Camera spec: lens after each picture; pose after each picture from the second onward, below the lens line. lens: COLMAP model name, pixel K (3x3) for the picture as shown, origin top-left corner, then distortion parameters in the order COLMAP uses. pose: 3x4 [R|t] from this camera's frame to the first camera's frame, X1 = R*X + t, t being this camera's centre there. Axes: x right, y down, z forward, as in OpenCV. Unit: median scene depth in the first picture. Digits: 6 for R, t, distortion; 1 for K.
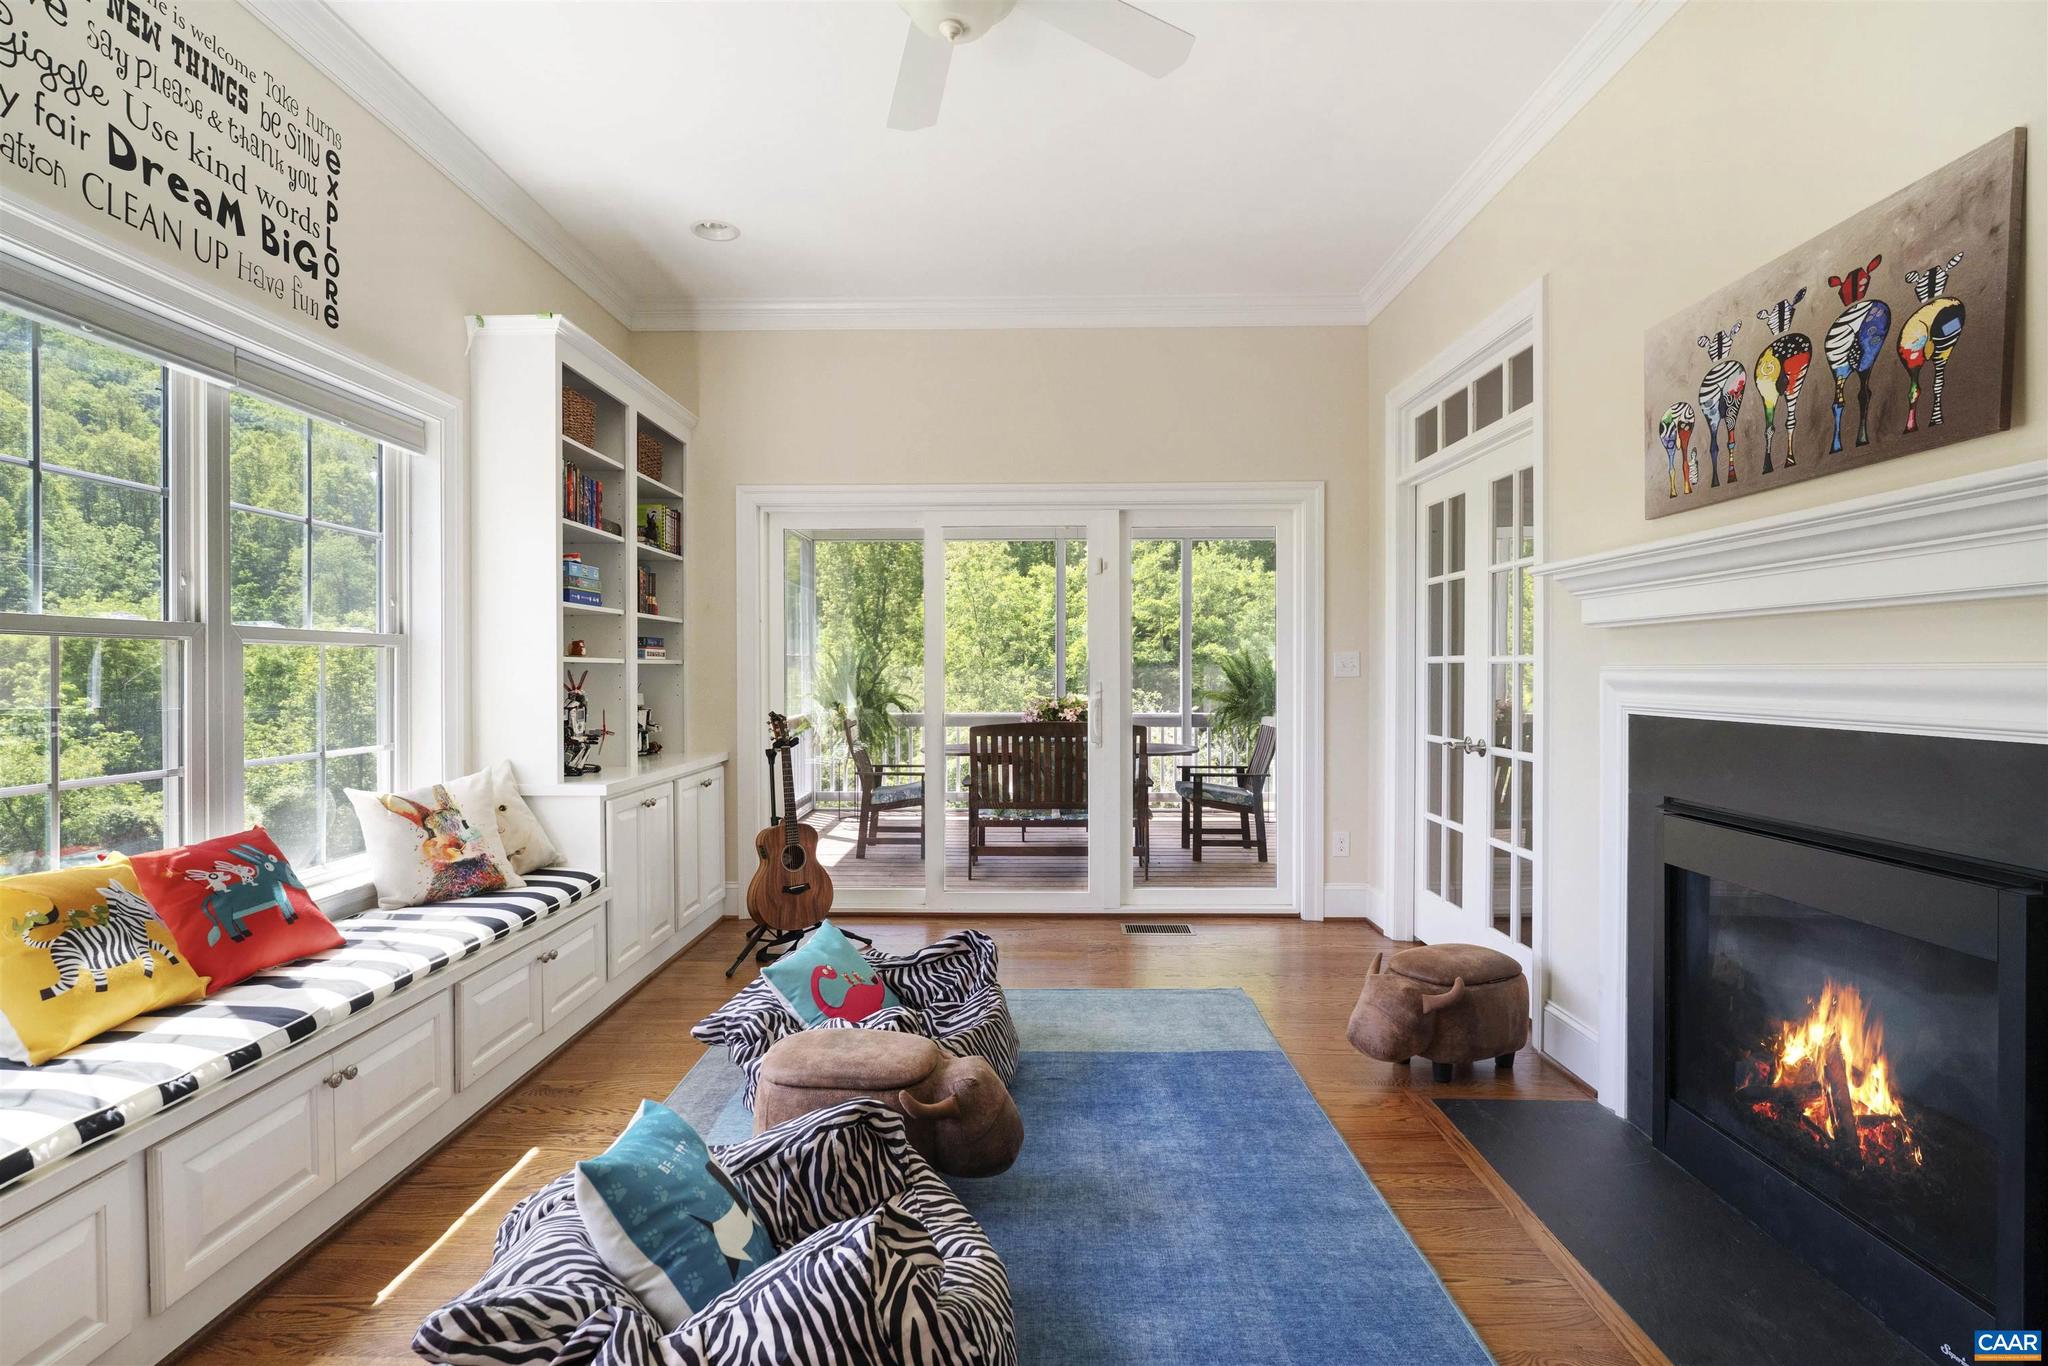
lens RADIAL K [[1004.8, 0, 1024.0], [0, 1004.8, 683.0], [0, 0, 1]] dist [-0.000956, 0.009121]
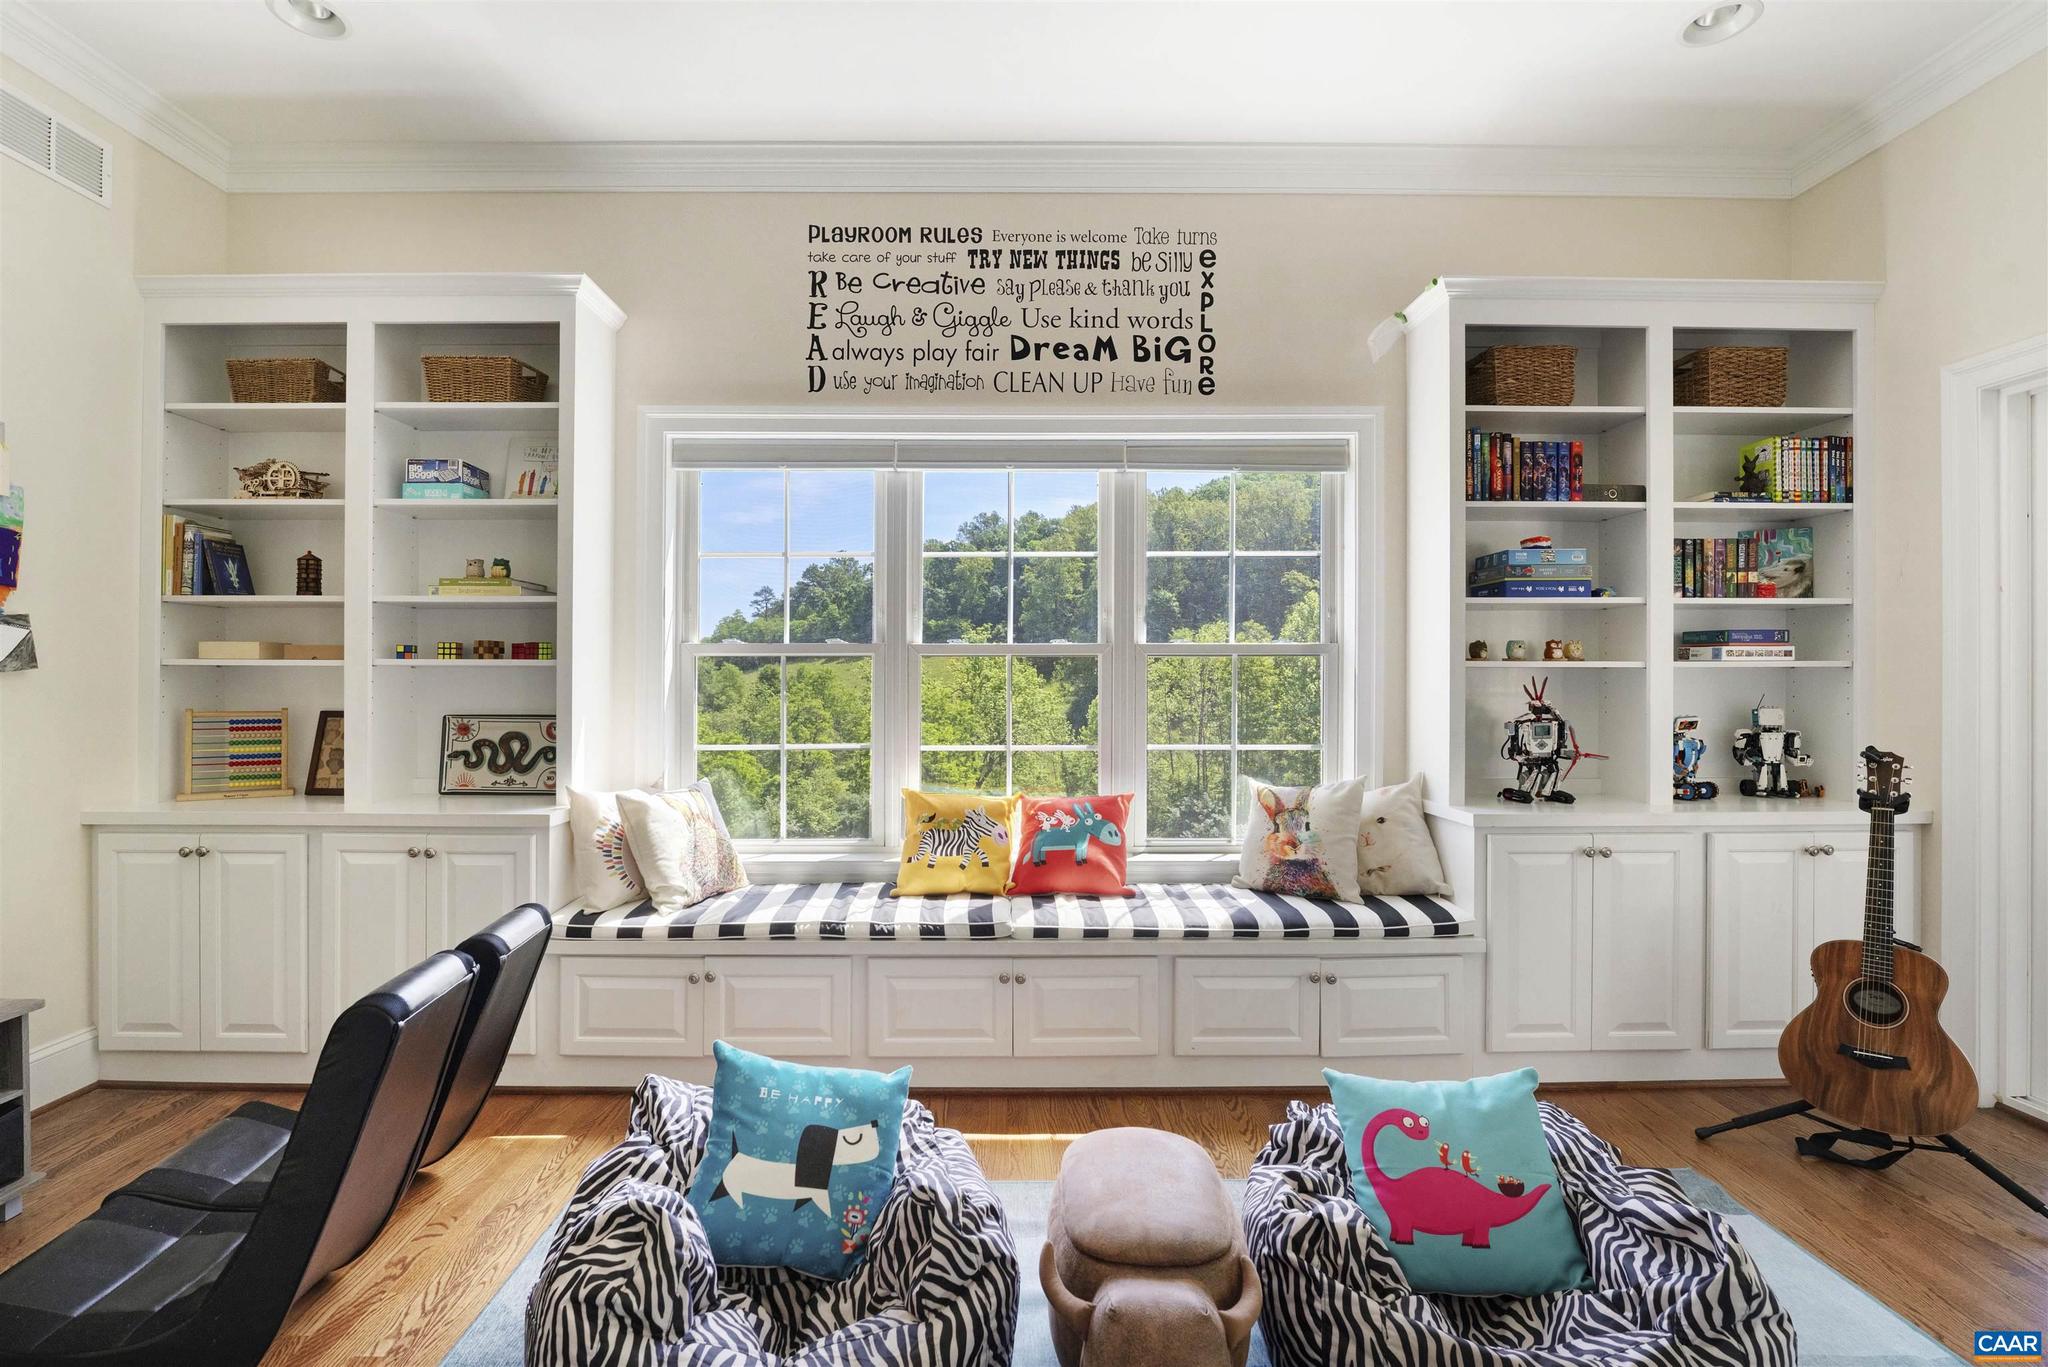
lens RADIAL K [[954.6, 0, 1024.0], [0, 954.6, 683.5], [0, 0, 1]] dist [-0.000211, -0.000516]
pose [[0.017311, 0.005802, -0.999833, 0.502916], [-0.012202, 0.999910, 0.005592, -0.009596], [0.999776, 0.012103, 0.017380, 0.832502]]
